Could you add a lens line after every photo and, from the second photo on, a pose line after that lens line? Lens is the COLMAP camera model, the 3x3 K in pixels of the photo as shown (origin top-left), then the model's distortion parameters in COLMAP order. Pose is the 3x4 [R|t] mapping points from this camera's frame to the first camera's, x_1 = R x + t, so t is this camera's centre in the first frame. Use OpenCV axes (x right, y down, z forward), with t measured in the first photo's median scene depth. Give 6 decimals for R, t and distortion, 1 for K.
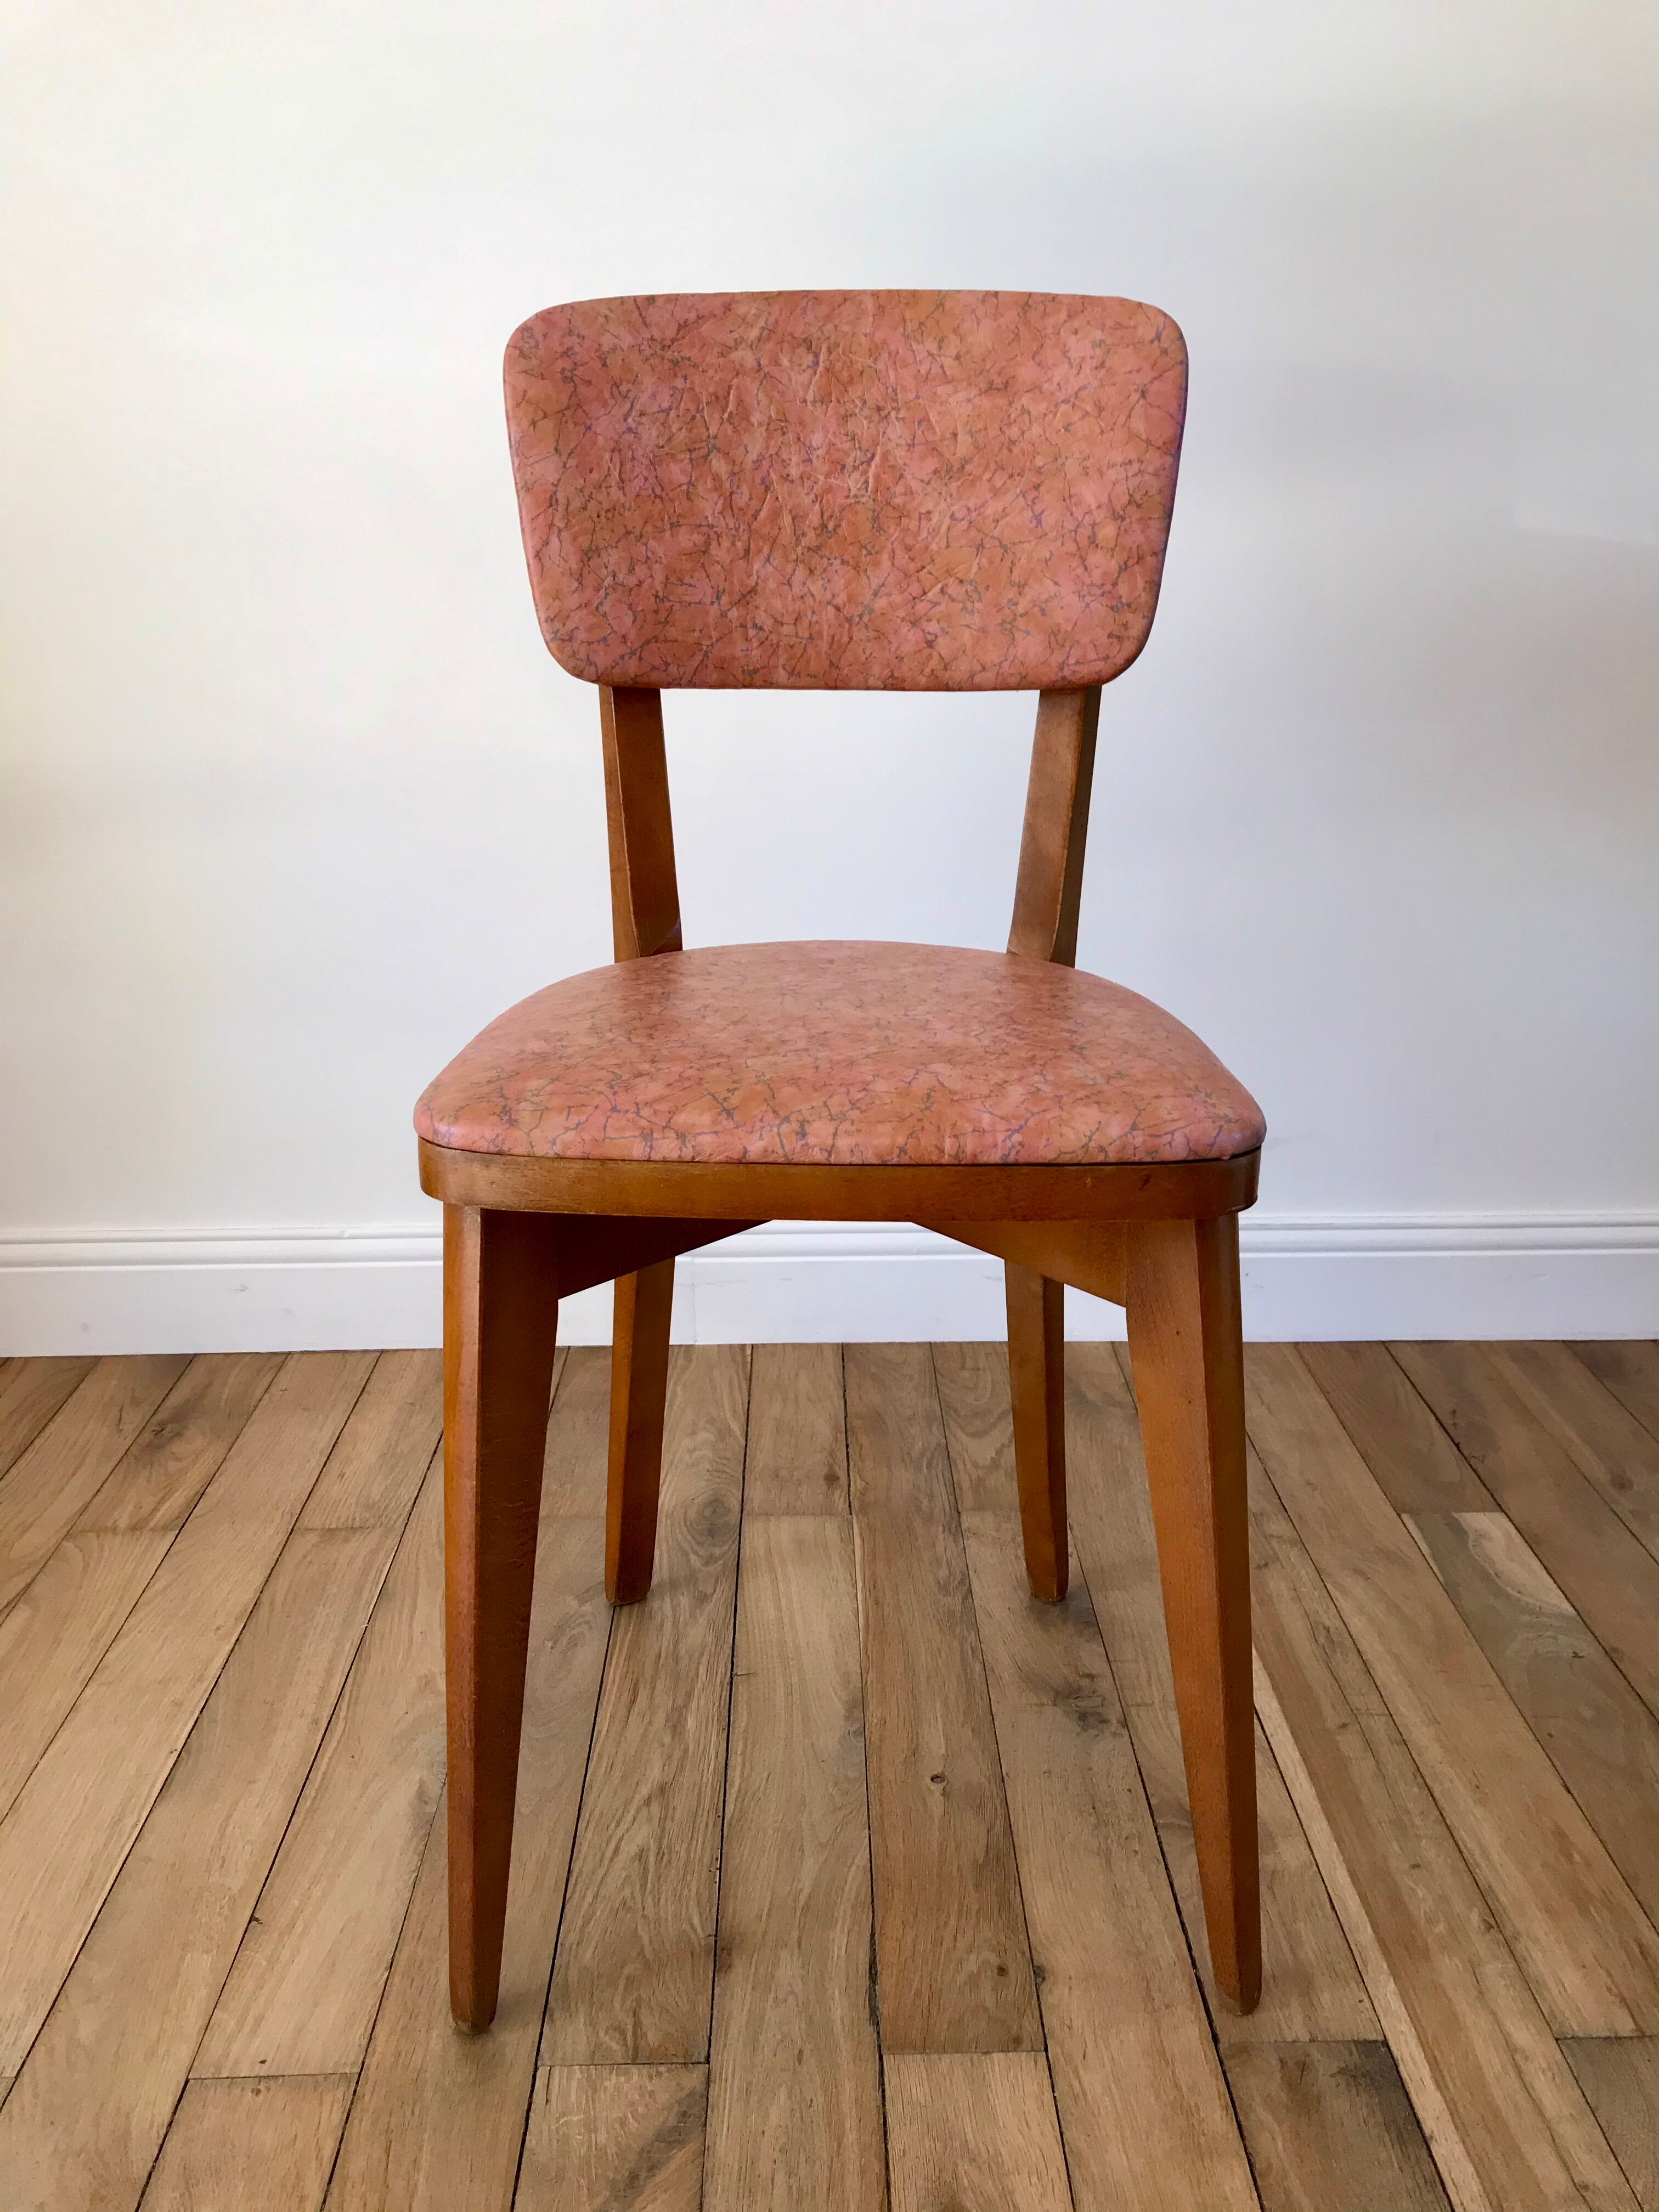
lens RADIAL K [[1810.4, 0, 841.6], [0, 1810.4, 1102.4], [0, 0, 1]] dist [0.026240, -0.013046]
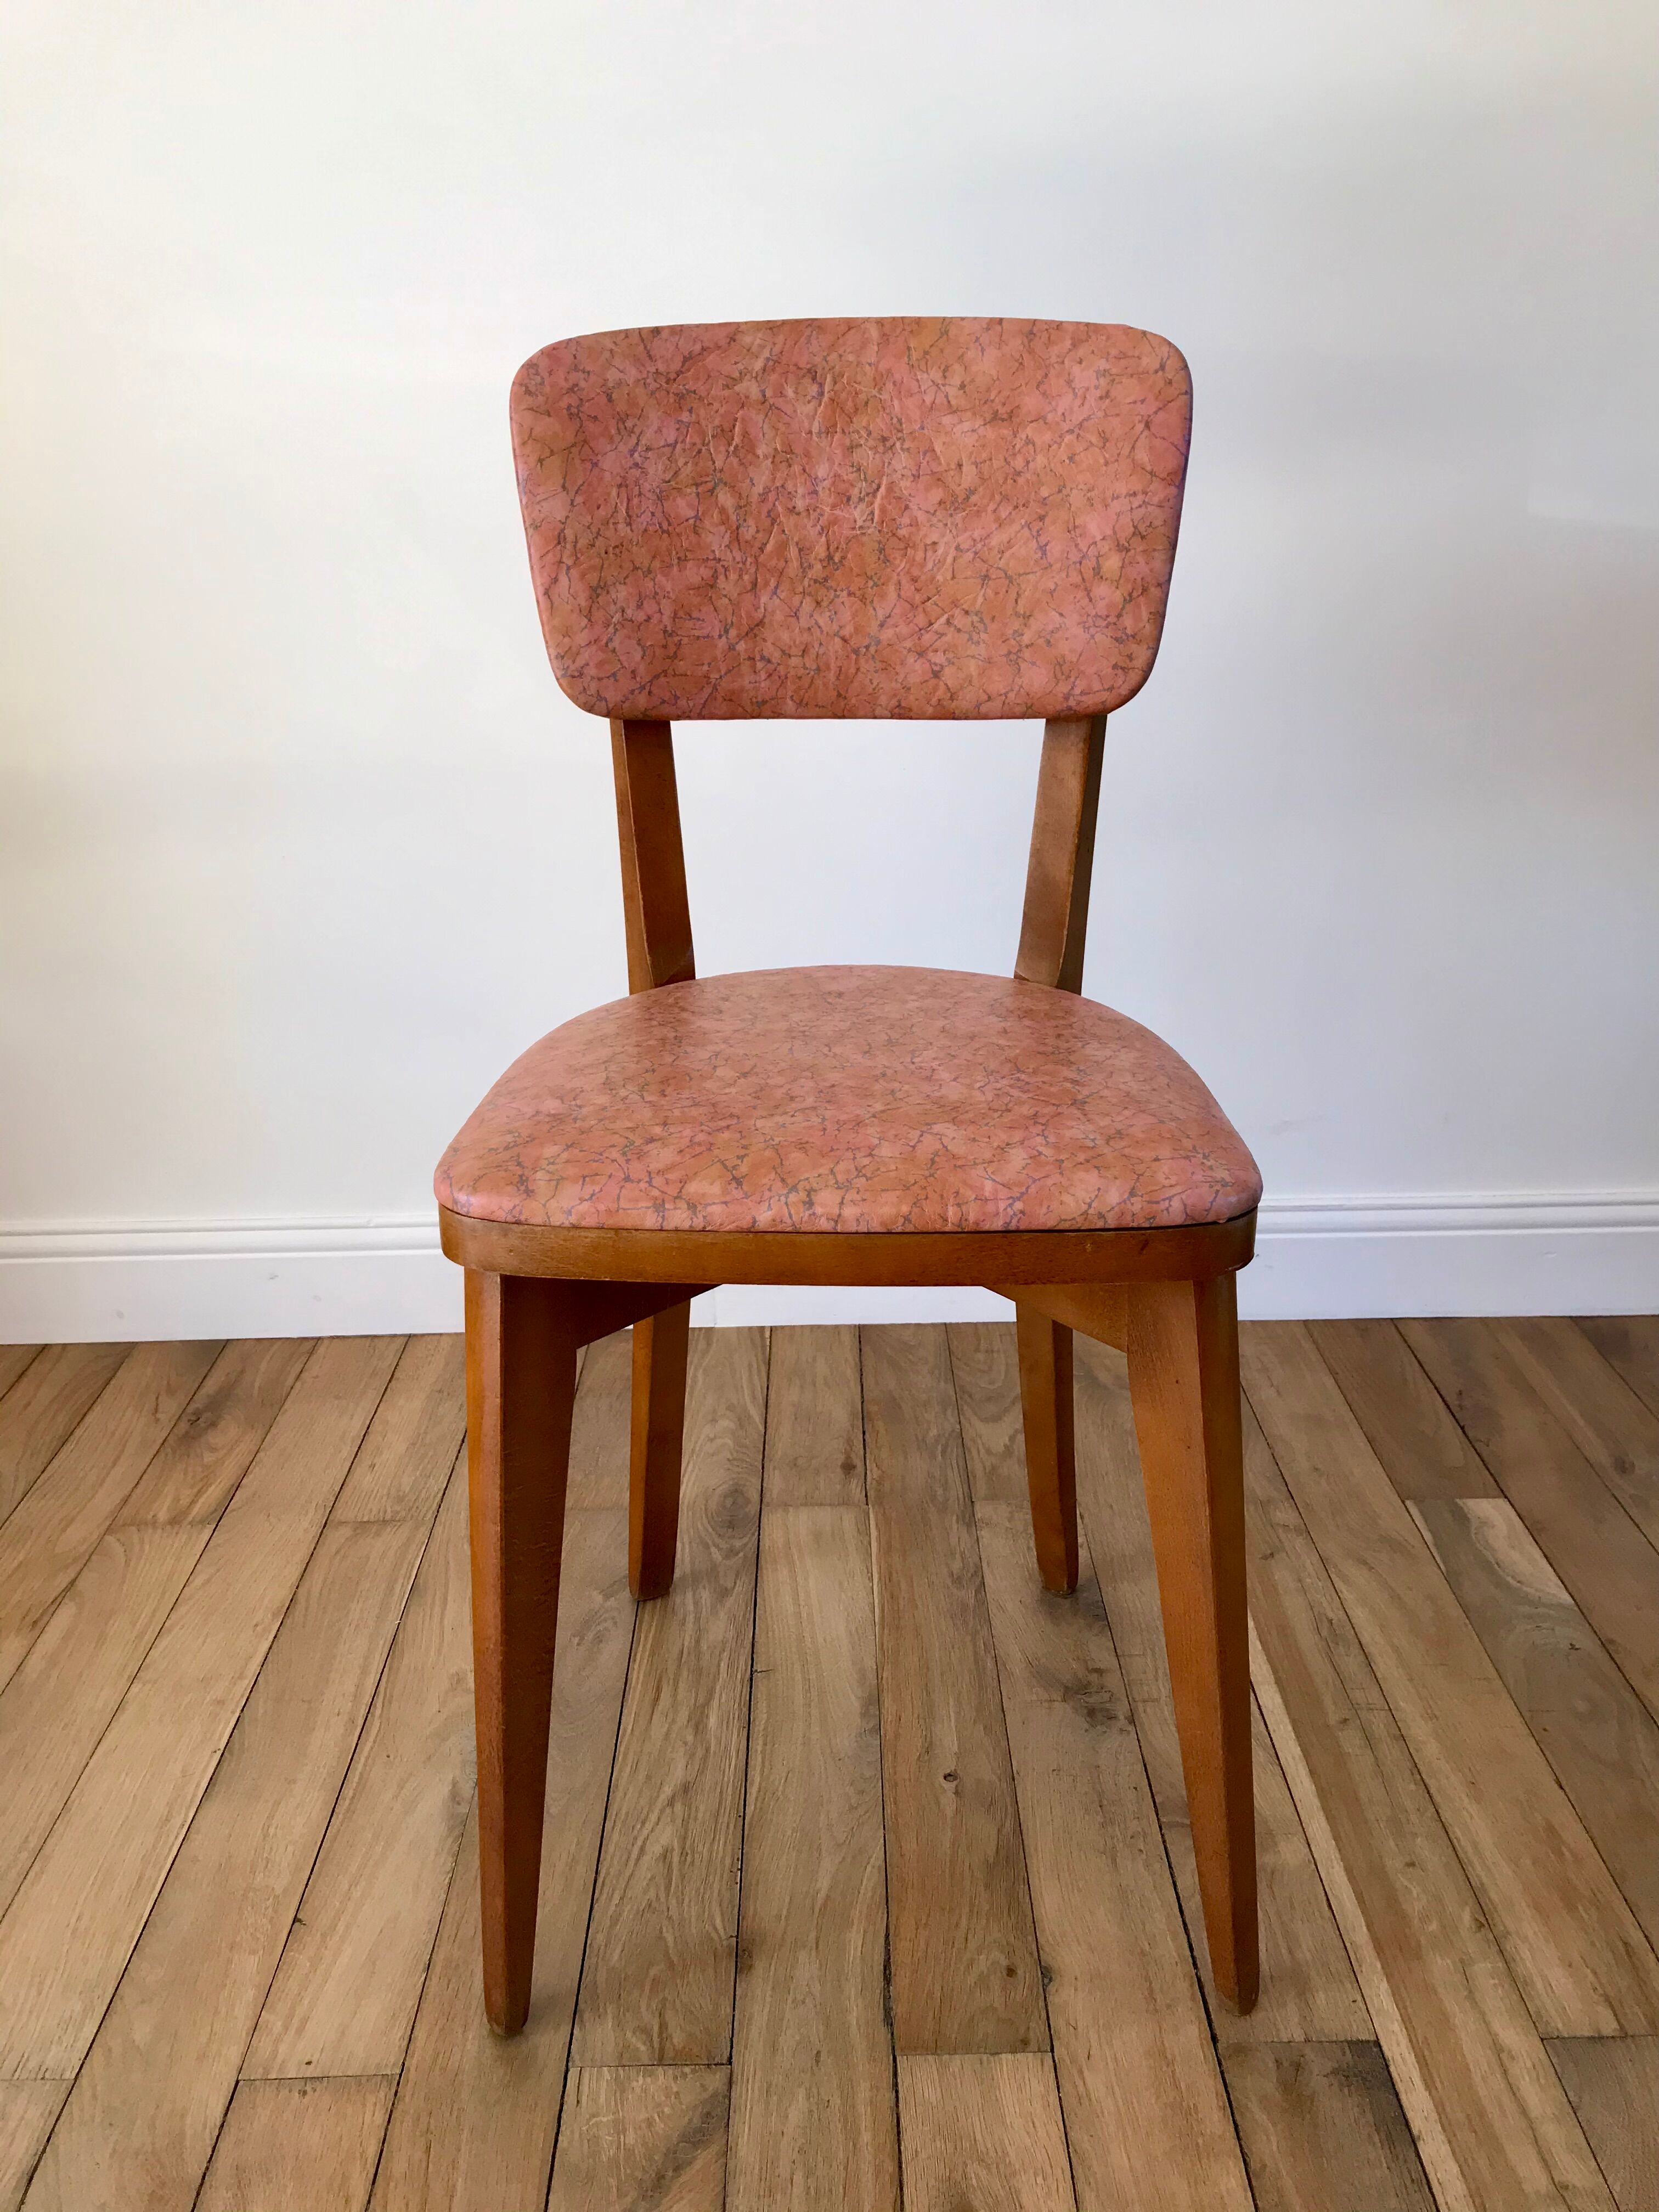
lens RADIAL K [[1810.4, 0, 845.1], [0, 1810.4, 1098.6], [0, 0, 1]] dist [0.026240, -0.013046]
pose [[0.999904, -0.007817, -0.011476, 0.007275], [0.008352, 0.998845, 0.047323, -0.061254], [0.011093, -0.047414, 0.998814, -0.017826]]
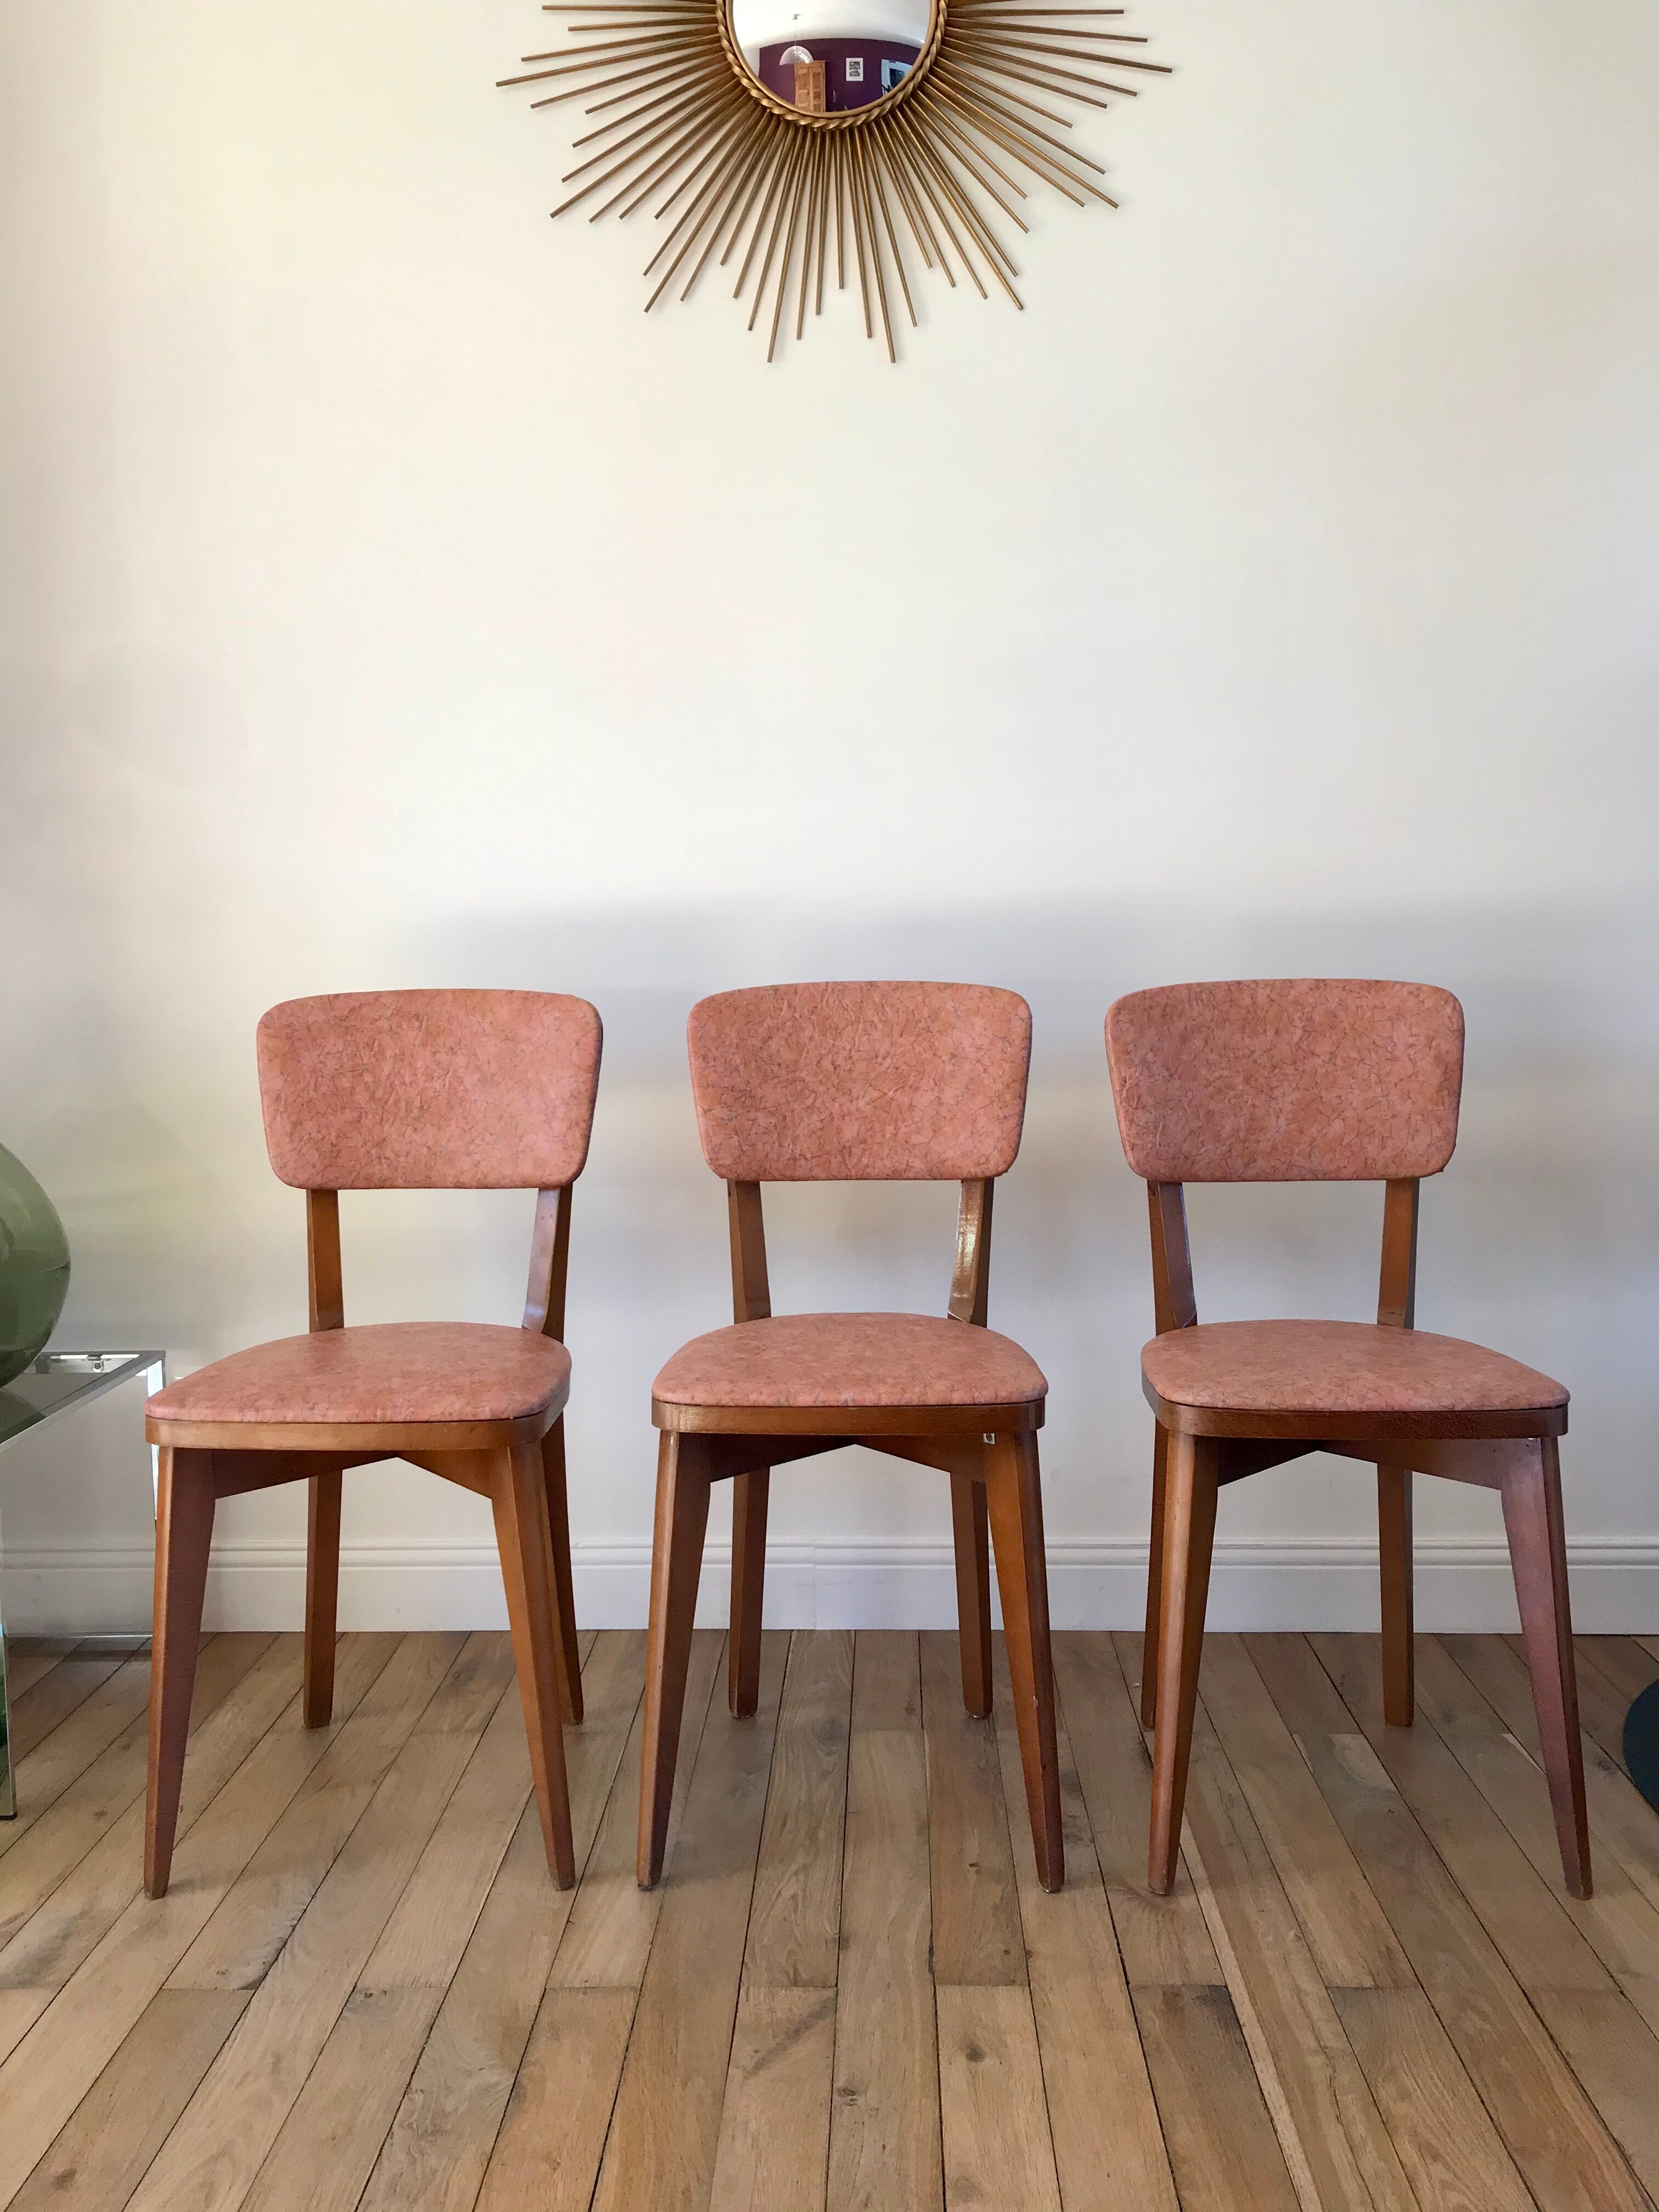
lens RADIAL K [[1833.5, 0, 840.4], [0, 1833.5, 1087.0], [0, 0, 1]] dist [0.045308, -0.034749]
pose [[0.998760, -0.003454, -0.049673, 0.017384], [-0.007817, 0.974346, -0.224918, 0.063468], [0.049175, 0.225027, 0.973111, -0.732637]]
